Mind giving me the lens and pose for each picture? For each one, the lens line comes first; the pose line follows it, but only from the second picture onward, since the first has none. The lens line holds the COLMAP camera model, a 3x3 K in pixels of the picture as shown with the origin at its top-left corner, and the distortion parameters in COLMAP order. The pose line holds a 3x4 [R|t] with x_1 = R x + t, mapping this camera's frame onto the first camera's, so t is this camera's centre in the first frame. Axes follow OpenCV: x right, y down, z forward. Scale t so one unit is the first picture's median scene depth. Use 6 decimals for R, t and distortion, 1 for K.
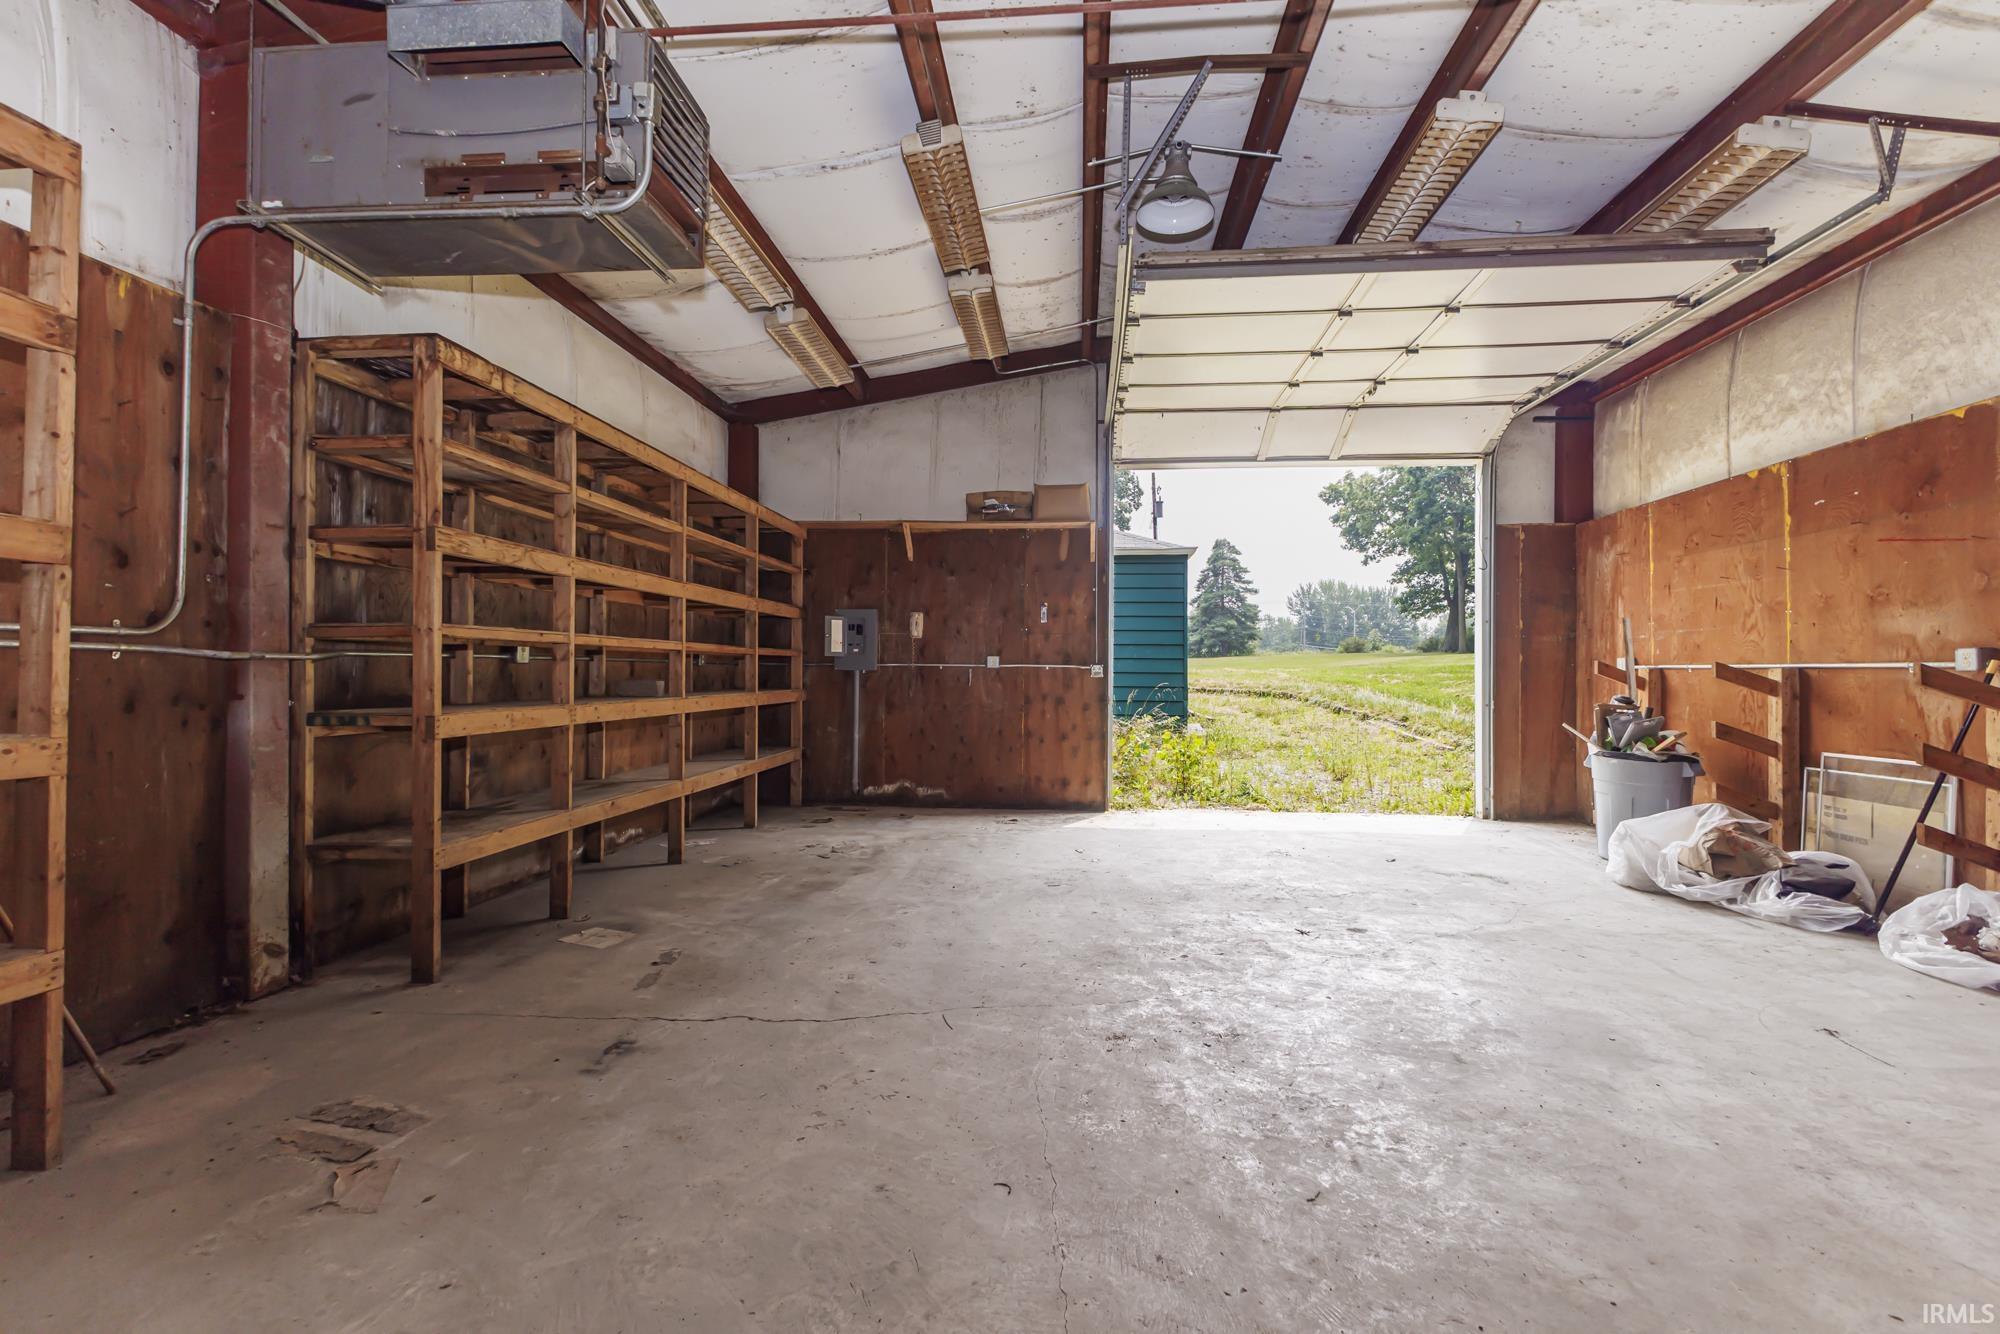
lens RADIAL K [[909.7, 0, 1006.6], [0, 909.7, 649.8], [0, 0, 1]] dist [0.003385, 0.000652]
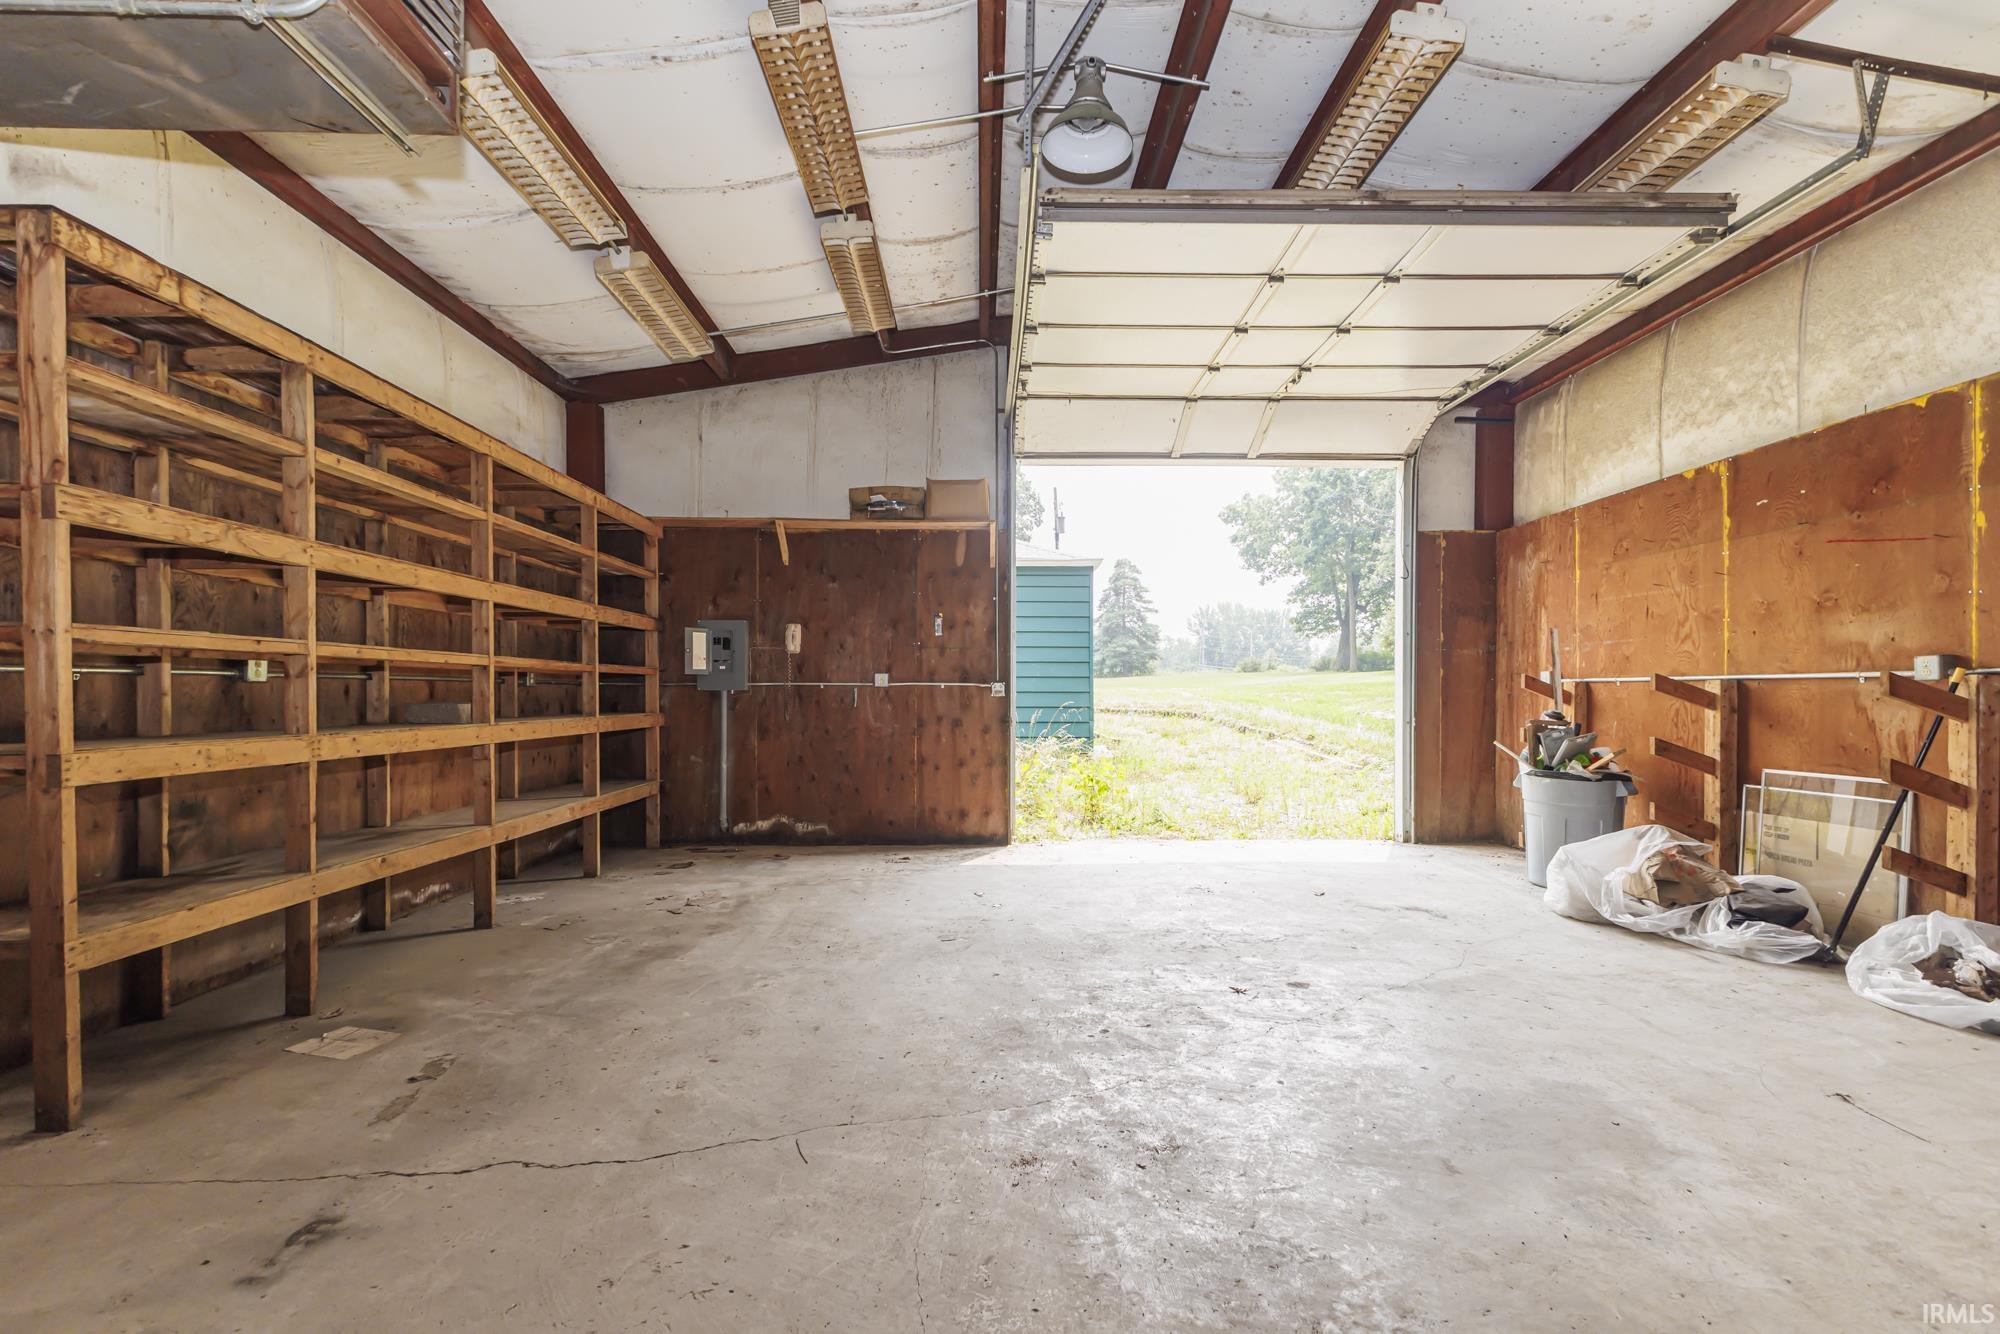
lens RADIAL K [[909.7, 0, 1006.6], [0, 909.7, 649.8], [0, 0, 1]] dist [0.003385, 0.000652]
pose [[0.994189, -0.002277, 0.107623, 0.017115], [0.004884, 0.999701, -0.023962, 0.009178], [-0.107536, 0.024348, 0.993903, 0.162243]]
